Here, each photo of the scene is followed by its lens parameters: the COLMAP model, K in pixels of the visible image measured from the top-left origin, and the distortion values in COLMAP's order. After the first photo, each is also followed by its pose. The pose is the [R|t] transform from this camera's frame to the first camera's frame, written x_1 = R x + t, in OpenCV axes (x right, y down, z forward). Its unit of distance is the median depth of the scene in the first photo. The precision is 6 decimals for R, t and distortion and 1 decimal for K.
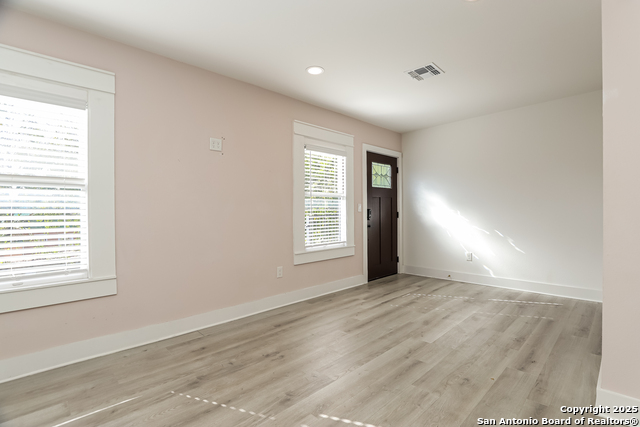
lens RADIAL K [[306.0, 0, 335.8], [0, 306.0, 211.2], [0, 0, 1]] dist [-0.014690, -0.000231]
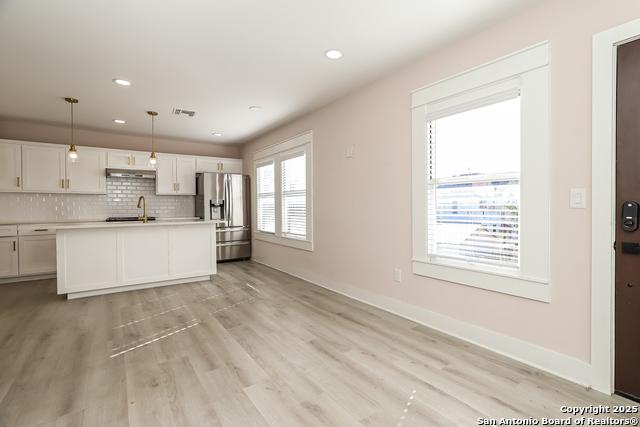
lens RADIAL K [[306.0, 0, 335.8], [0, 306.0, 211.2], [0, 0, 1]] dist [-0.014690, -0.000231]
pose [[-0.176060, 0.017447, -0.984225, 0.885934], [0.000859, 0.999845, 0.017571, -0.001360], [0.984379, 0.002249, -0.176048, 1.218711]]
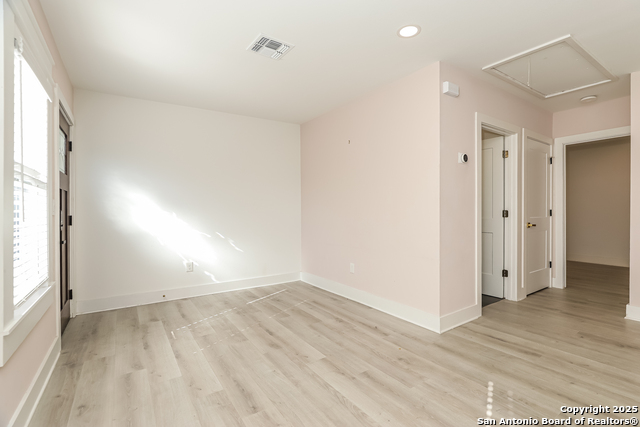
lens RADIAL K [[306.0, 0, 335.8], [0, 306.0, 211.2], [0, 0, 1]] dist [-0.014690, -0.000231]
pose [[0.196380, 0.000705, 0.980528, -0.520869], [0.008512, 0.999961, -0.002423, 0.001745], [-0.980491, 0.008823, 0.196366, 0.716225]]
